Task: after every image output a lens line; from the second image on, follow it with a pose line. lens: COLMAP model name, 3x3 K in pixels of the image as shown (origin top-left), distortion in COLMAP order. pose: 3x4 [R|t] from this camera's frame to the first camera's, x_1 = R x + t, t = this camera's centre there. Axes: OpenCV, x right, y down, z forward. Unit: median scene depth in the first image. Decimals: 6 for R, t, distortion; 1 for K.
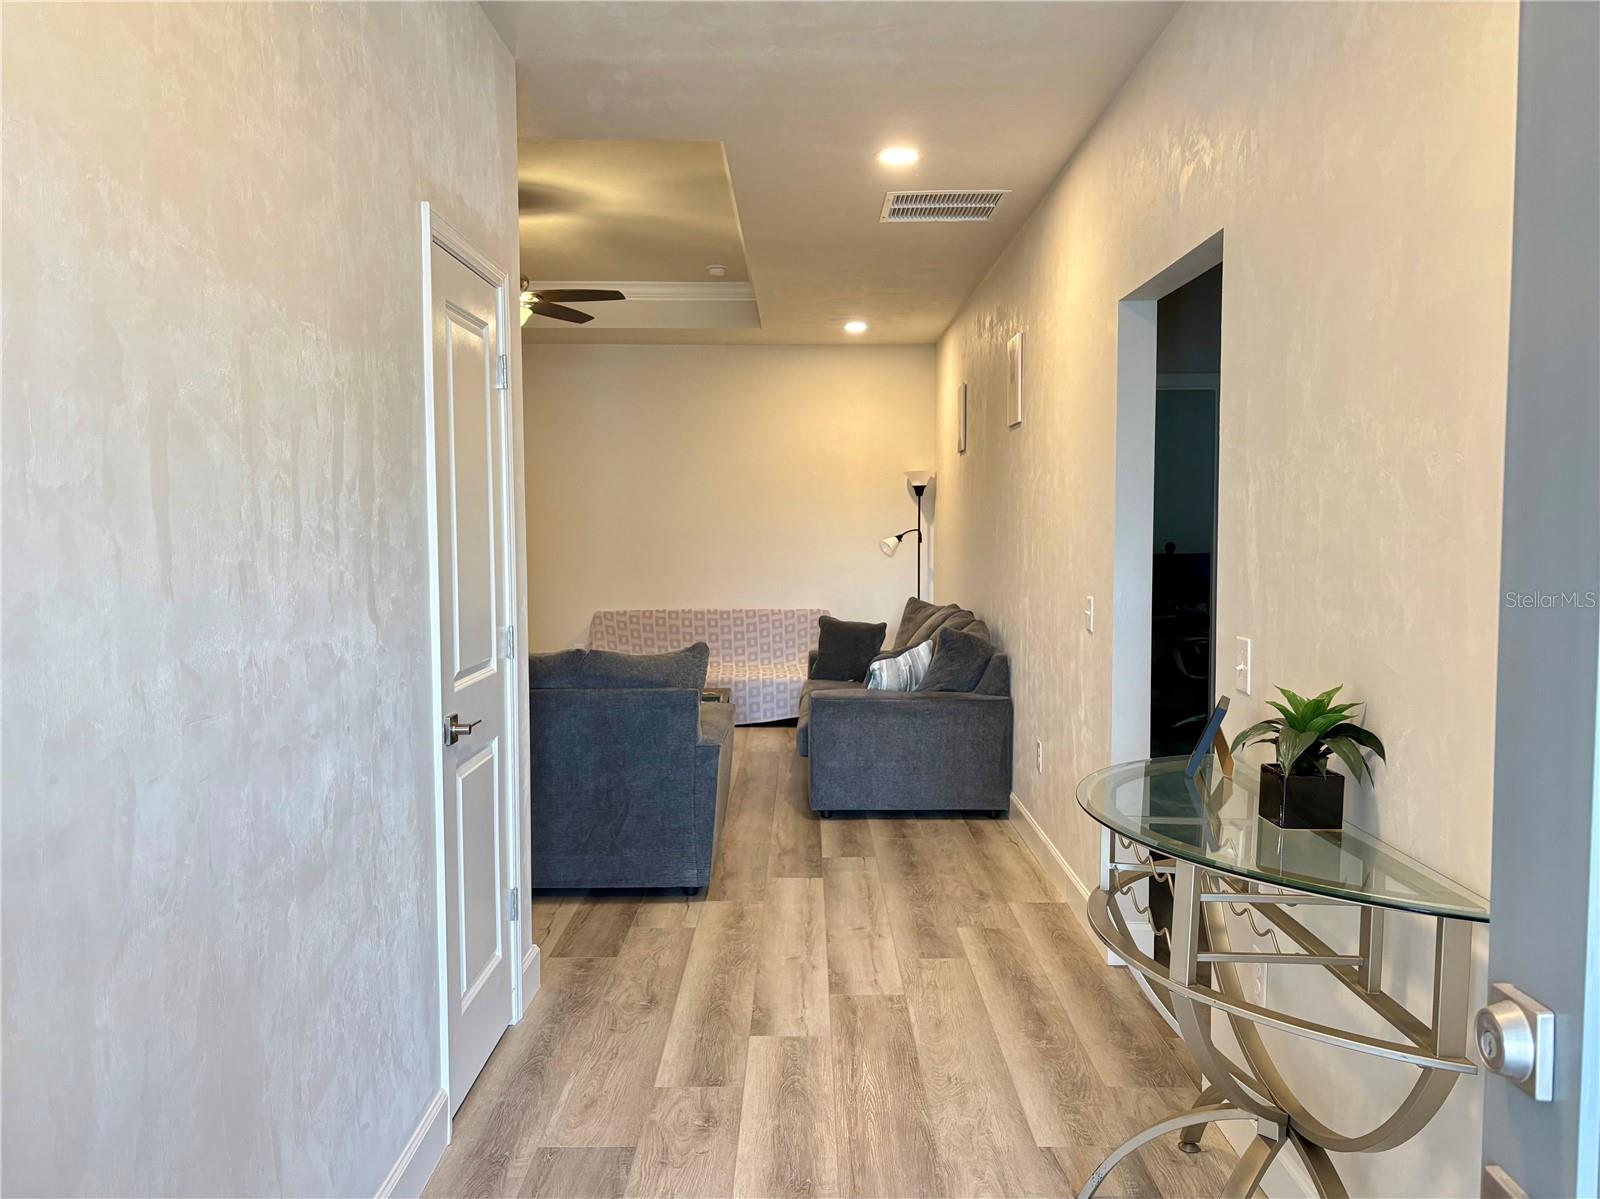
lens RADIAL K [[1201.5, 0, 807.8], [0, 1201.5, 599.5], [0, 0, 1]] dist [0.170698, -0.250159]
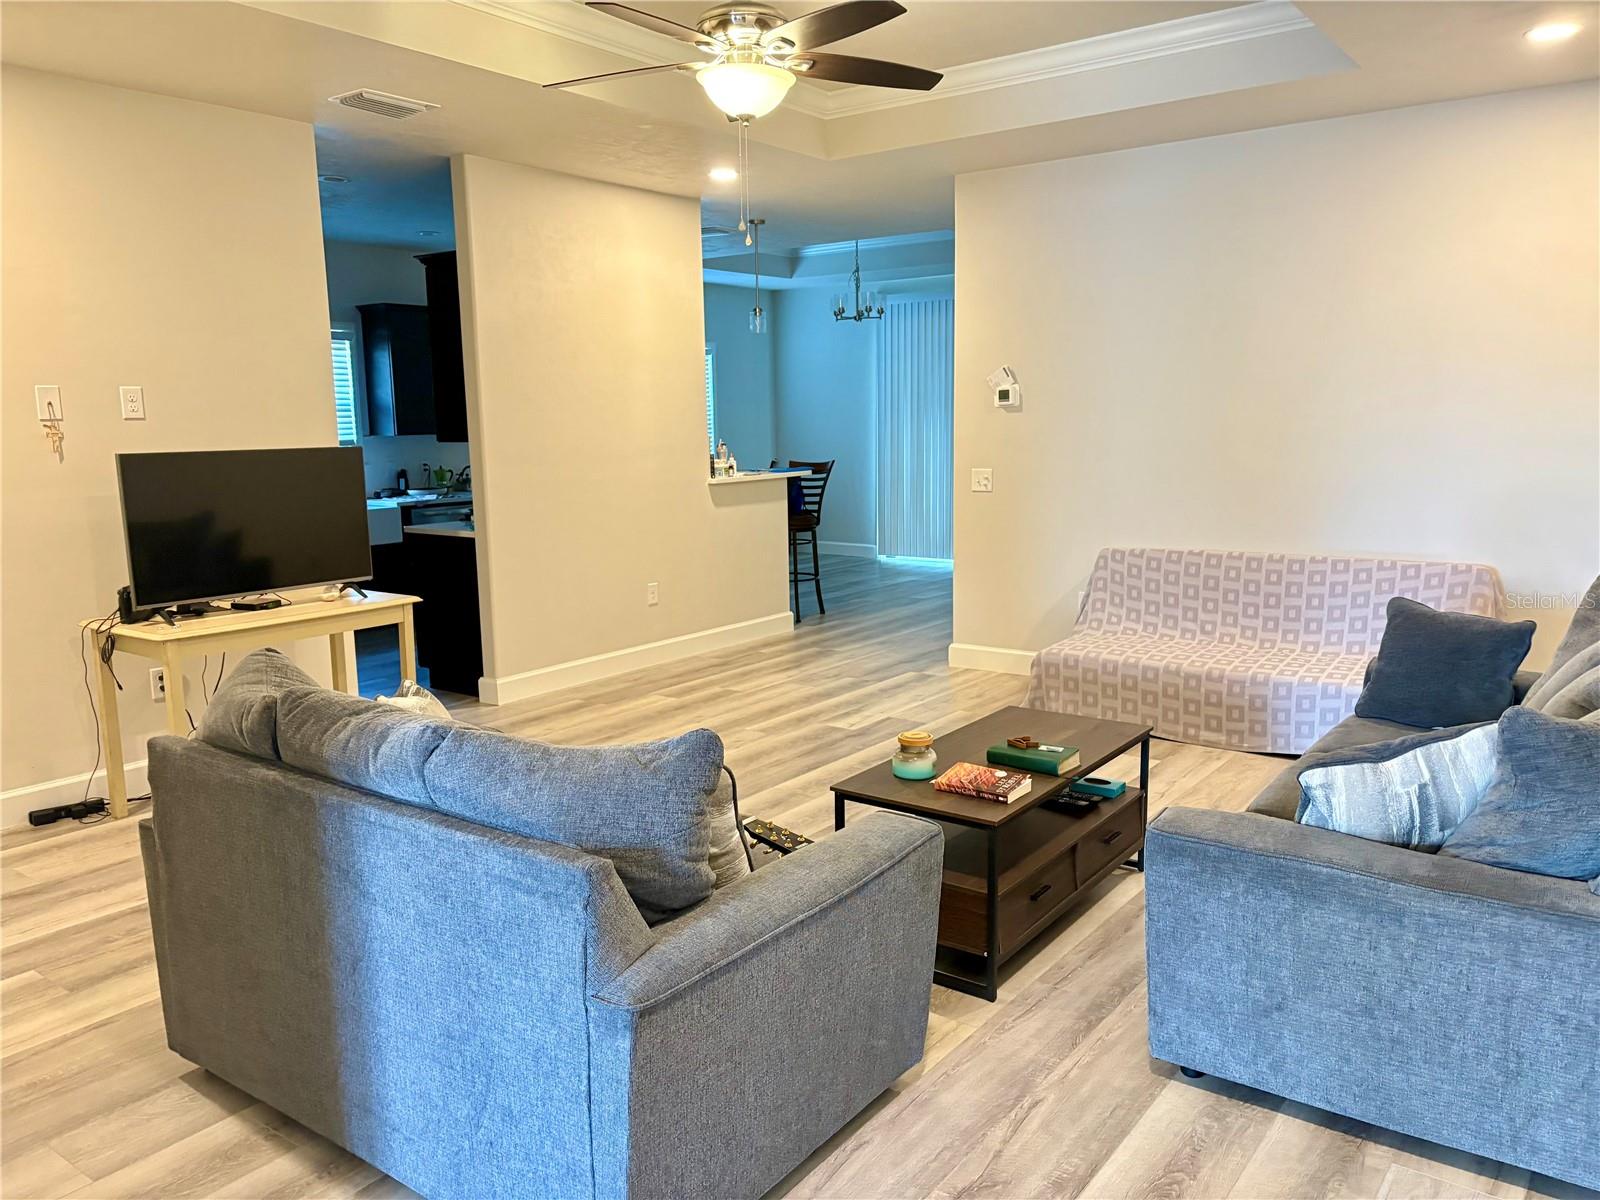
lens RADIAL K [[1203.6, 0, 800.0], [0, 1203.6, 600.0], [0, 0, 1]] dist [-0.003269, -0.000851]
pose [[0.801028, 0.081991, -0.592986, 0.104620], [-0.023608, 0.994132, 0.105567, -0.031729], [0.598162, -0.070563, 0.798263, 0.374742]]
